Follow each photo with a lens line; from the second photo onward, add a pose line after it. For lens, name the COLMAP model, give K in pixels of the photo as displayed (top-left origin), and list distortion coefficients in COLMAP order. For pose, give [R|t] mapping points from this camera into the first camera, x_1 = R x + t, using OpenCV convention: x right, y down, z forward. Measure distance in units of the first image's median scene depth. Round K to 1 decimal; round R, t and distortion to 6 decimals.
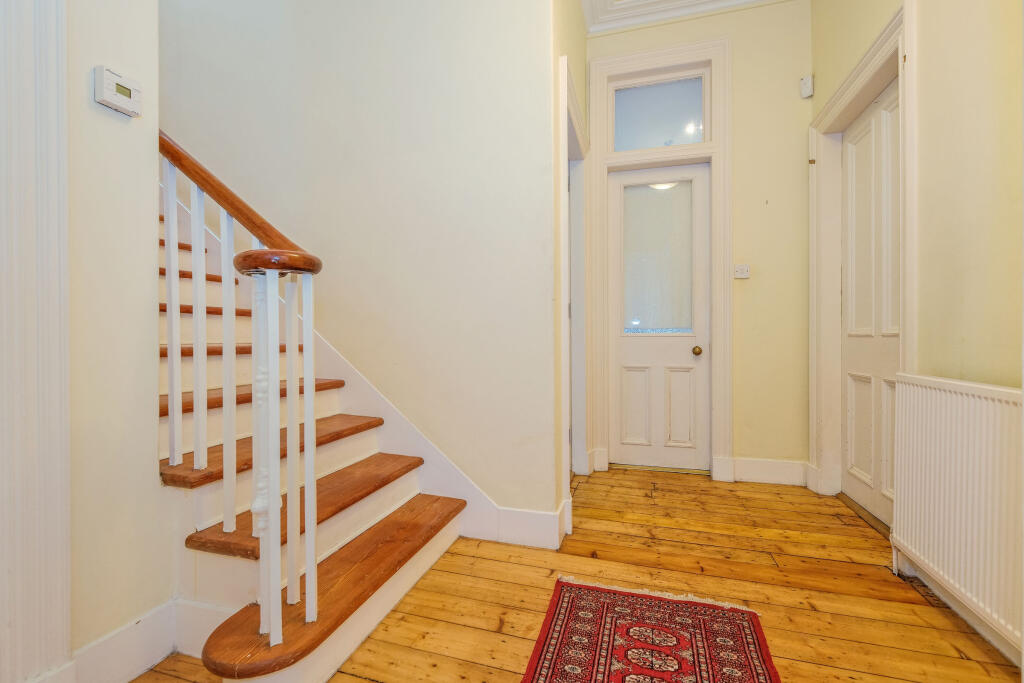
lens RADIAL K [[447.8, 0, 512.3], [0, 447.8, 341.8], [0, 0, 1]] dist [0.001812, 0.000295]
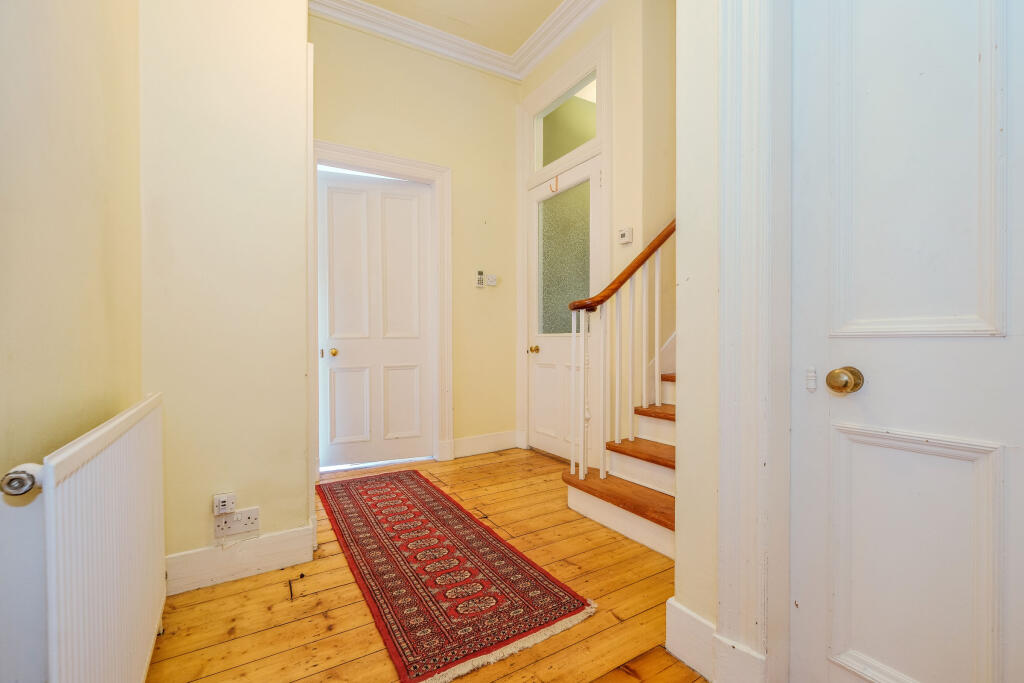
lens RADIAL K [[447.8, 0, 511.7], [0, 447.8, 341.4], [0, 0, 1]] dist [0.001812, 0.000295]
pose [[-0.662499, 0.008172, -0.749018, 1.074458], [-0.003311, 0.999899, 0.013838, -0.023282], [0.749056, 0.011647, -0.662405, 1.771007]]
